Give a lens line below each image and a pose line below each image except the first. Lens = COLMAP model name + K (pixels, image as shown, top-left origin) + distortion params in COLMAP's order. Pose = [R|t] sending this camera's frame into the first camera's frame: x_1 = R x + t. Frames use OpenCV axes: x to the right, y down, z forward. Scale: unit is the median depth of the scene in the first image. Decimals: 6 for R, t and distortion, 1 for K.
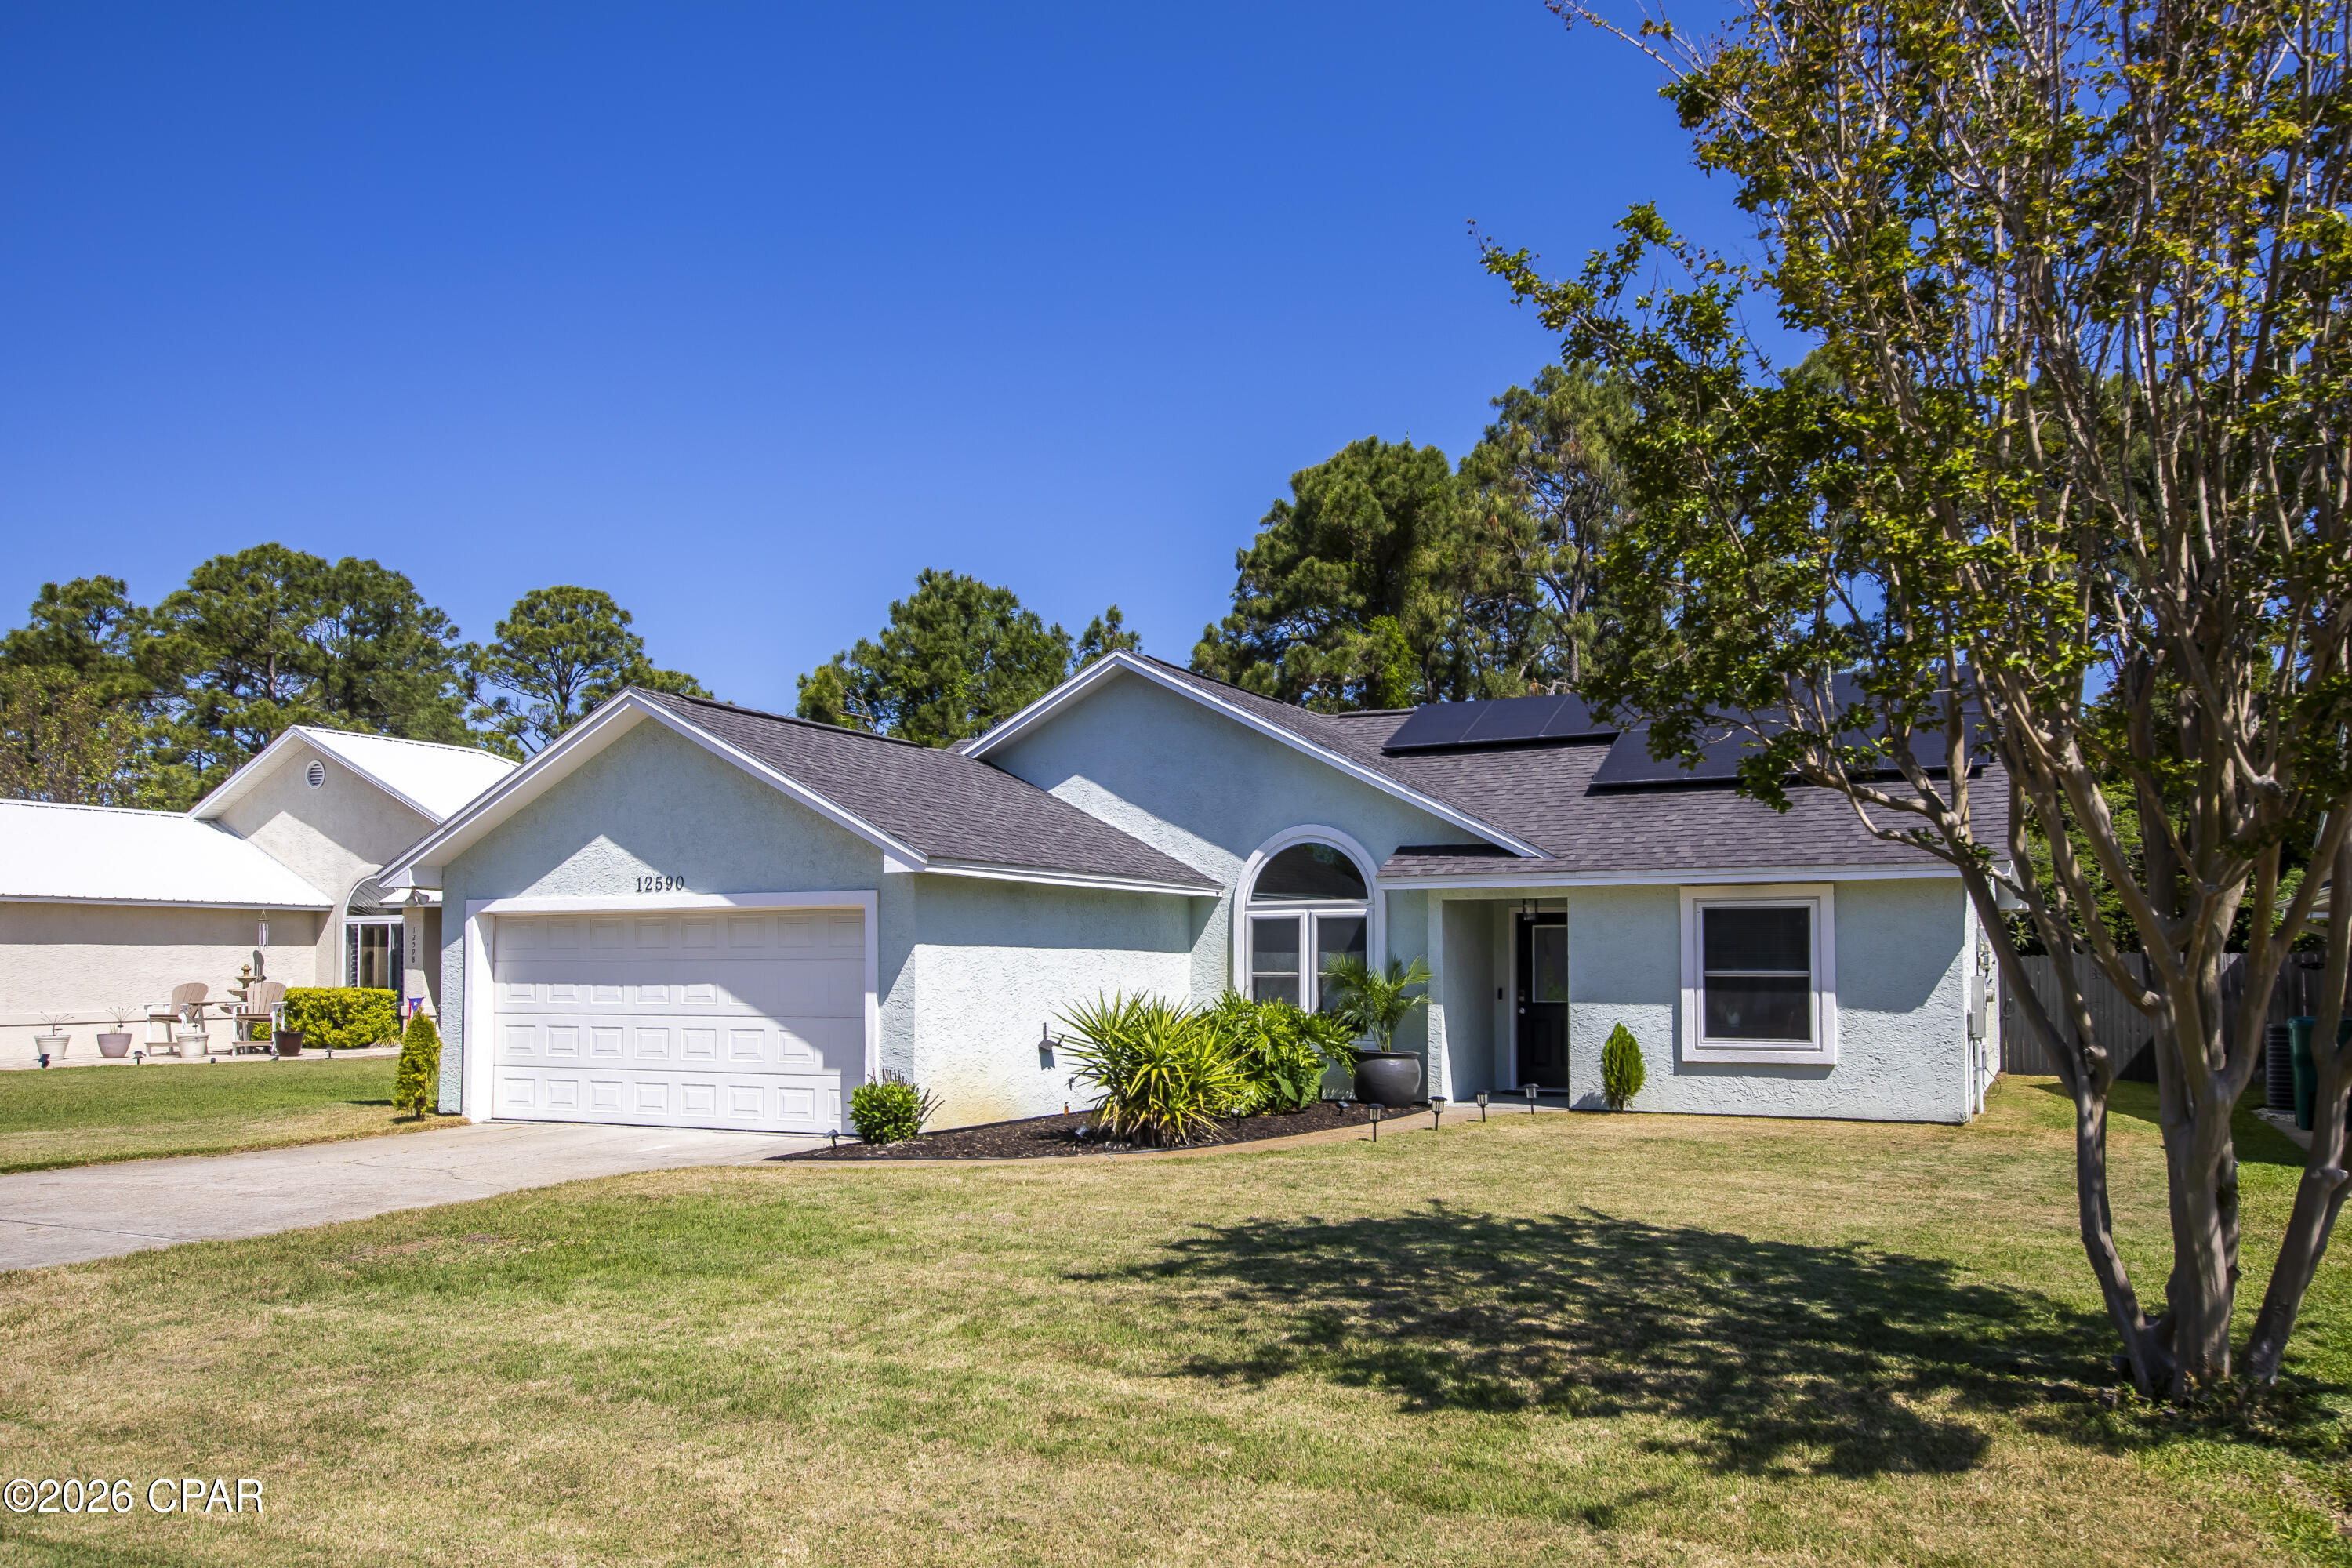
lens RADIAL K [[1662.7, 0, 1152.9], [0, 1662.7, 844.9], [0, 0, 1]] dist [0.013596, -0.001169]
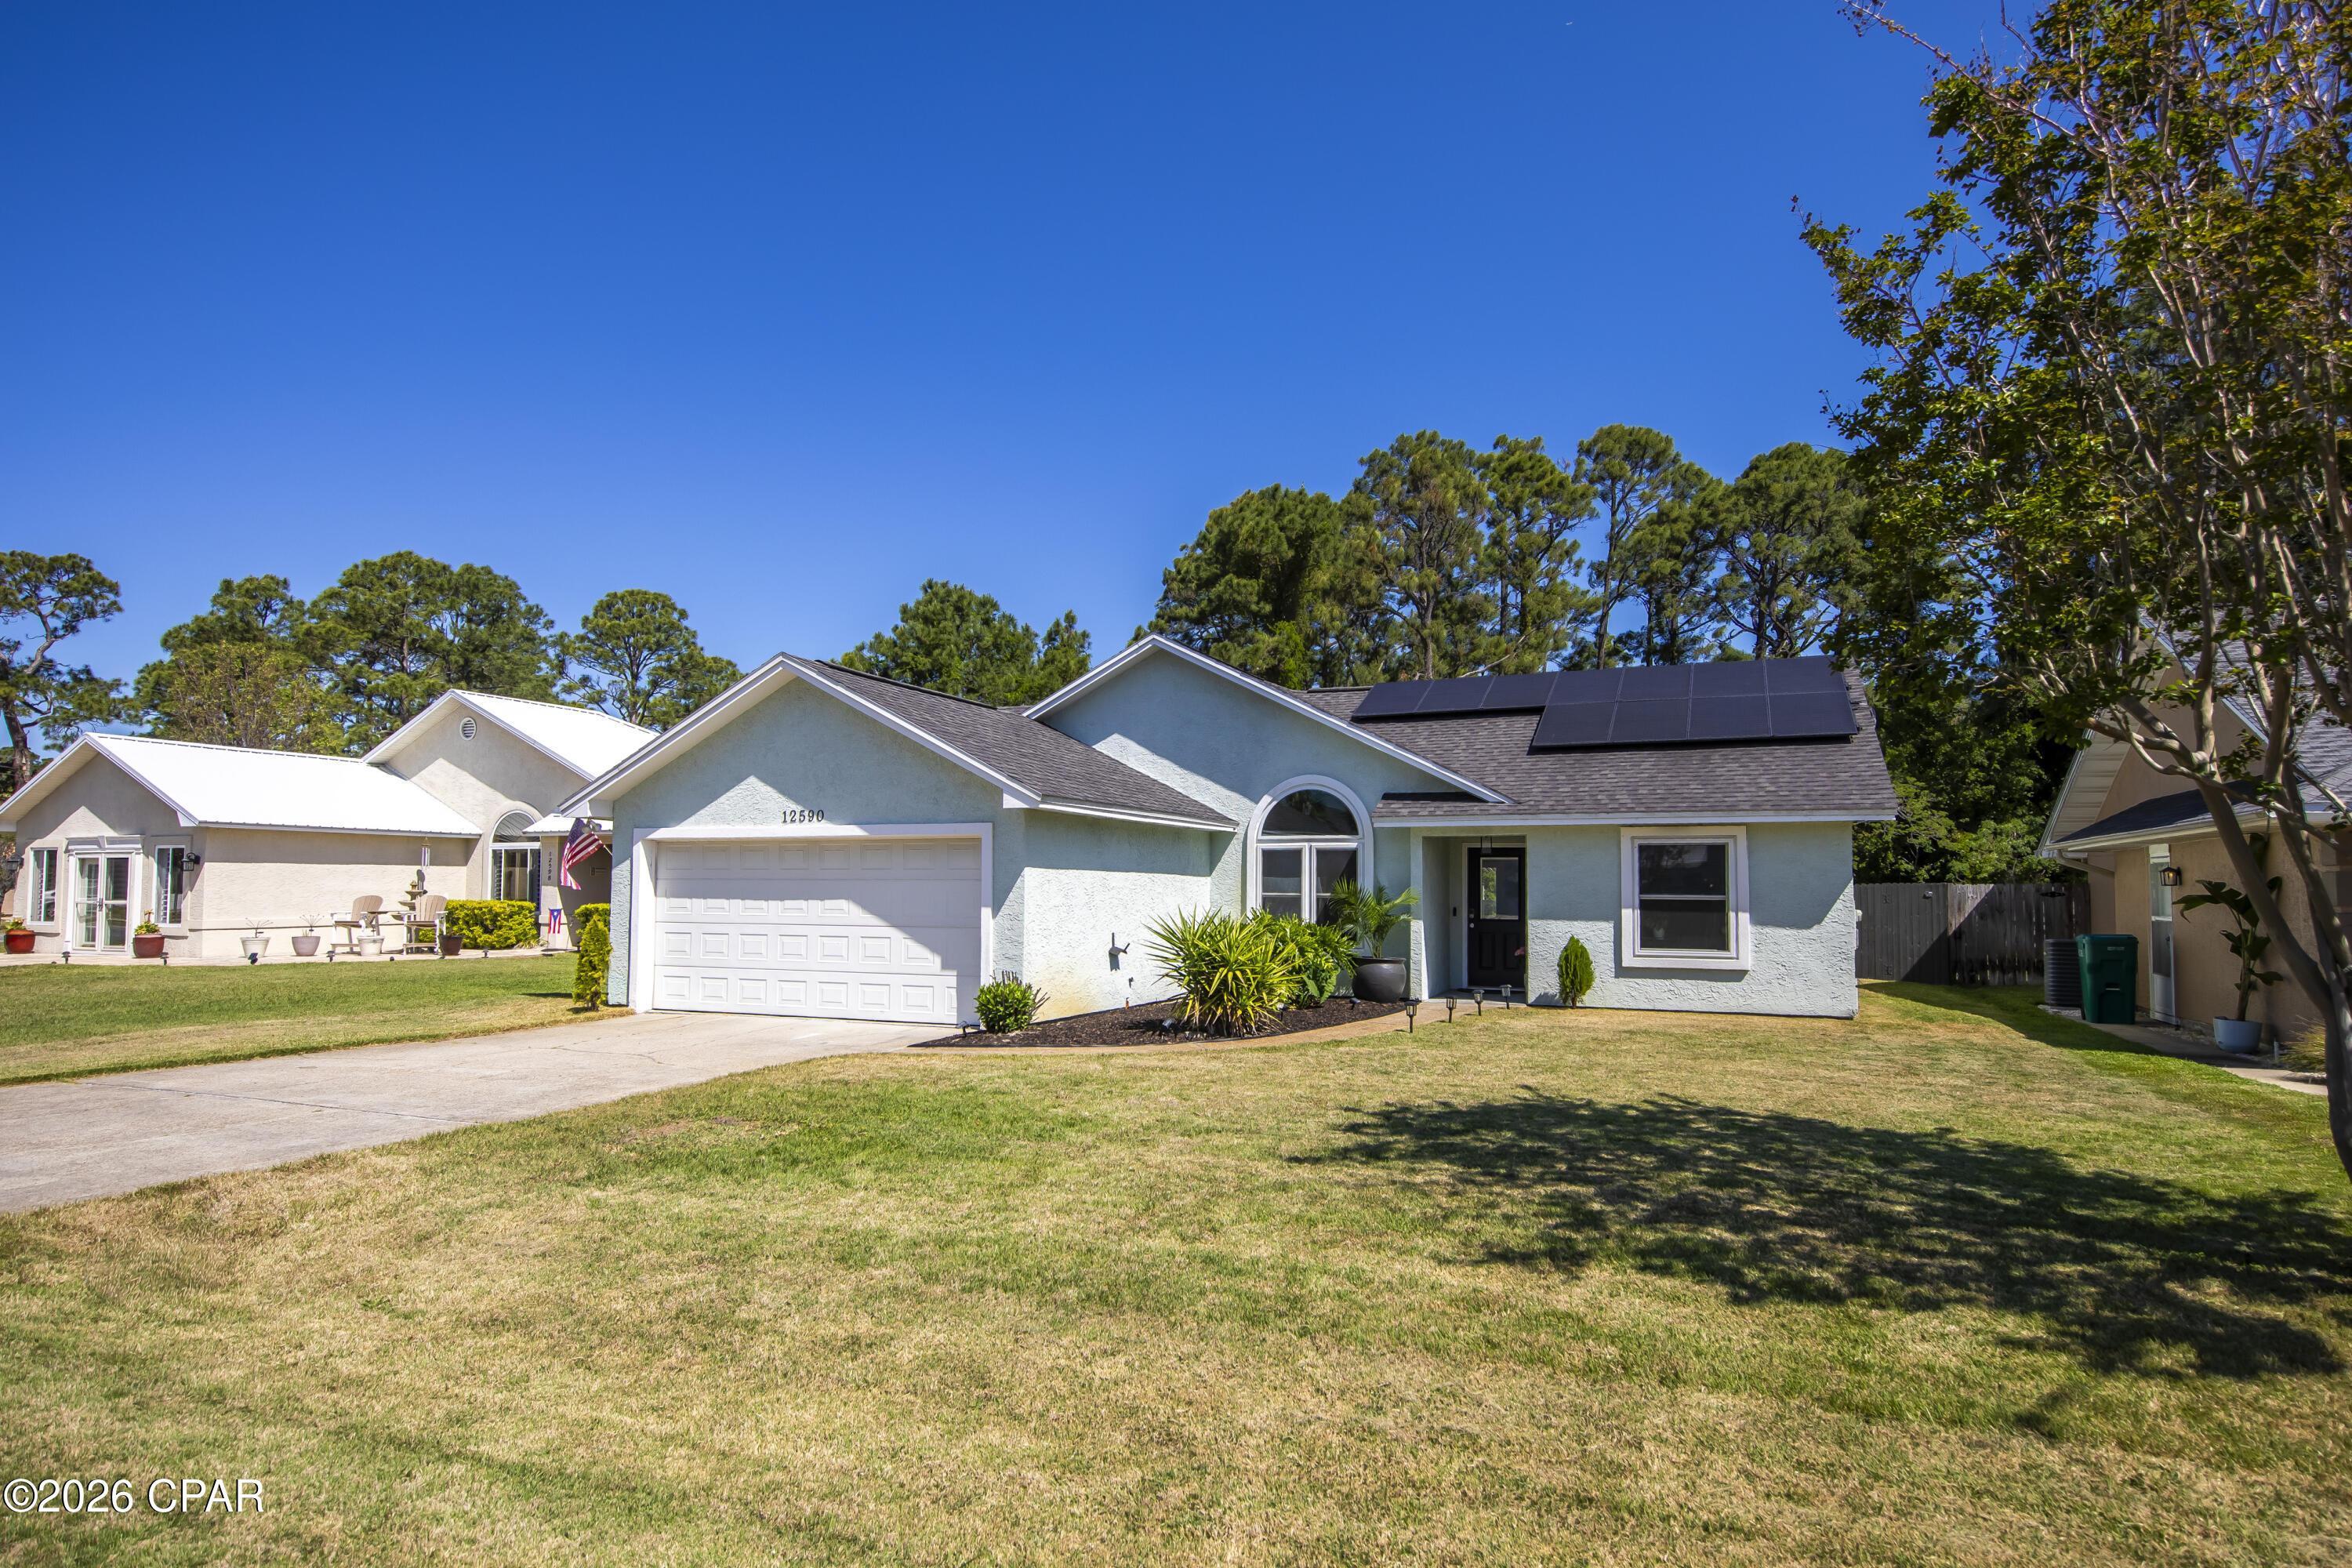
lens RADIAL K [[1286.4, 0, 1167.2], [0, 1286.4, 774.2], [0, 0, 1]] dist [0.011007, -0.002213]
pose [[0.999046, 0.011312, 0.042189, -0.071575], [-0.010649, 0.999817, -0.015912, 0.004858], [-0.042361, 0.015447, 0.998983, 0.051770]]
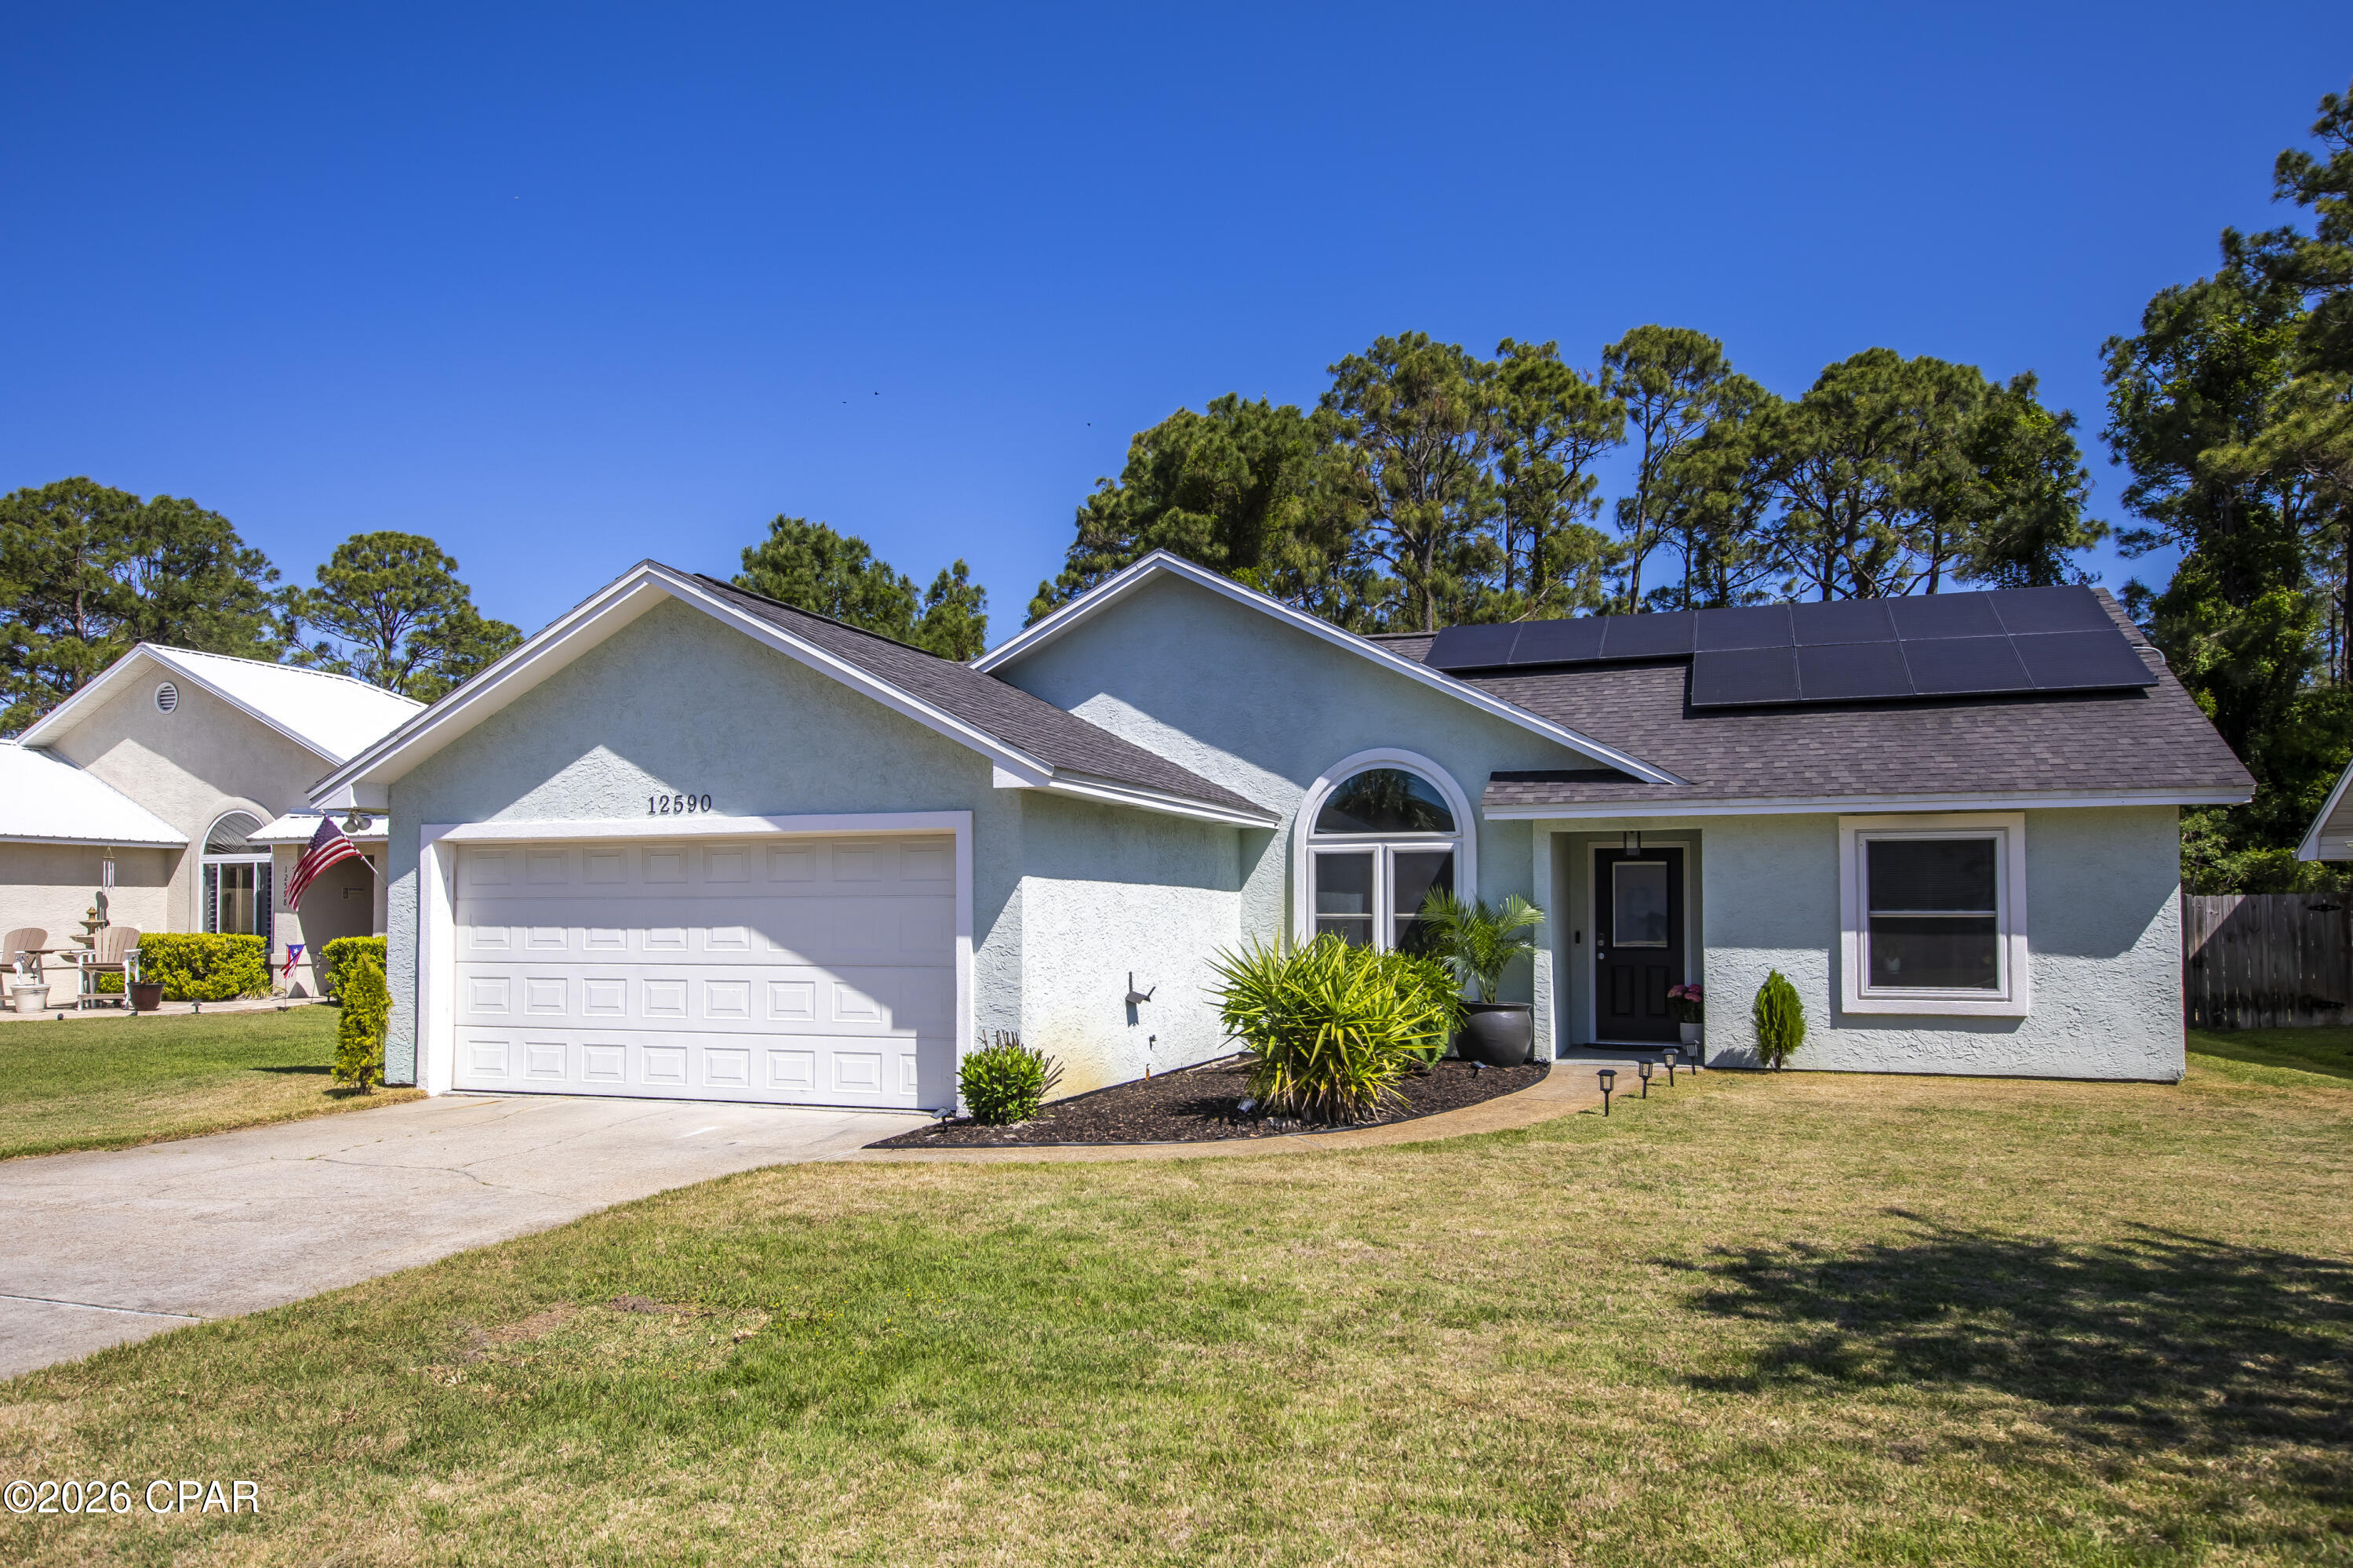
lens RADIAL K [[1663.5, 0, 1184.8], [0, 1663.5, 797.4], [0, 0, 1]] dist [0.013596, -0.001169]
pose [[0.995712, 0.006543, 0.092275, -0.125102], [-0.006932, 0.999968, 0.003903, 0.015210], [-0.092246, -0.004526, 0.995726, 0.161637]]
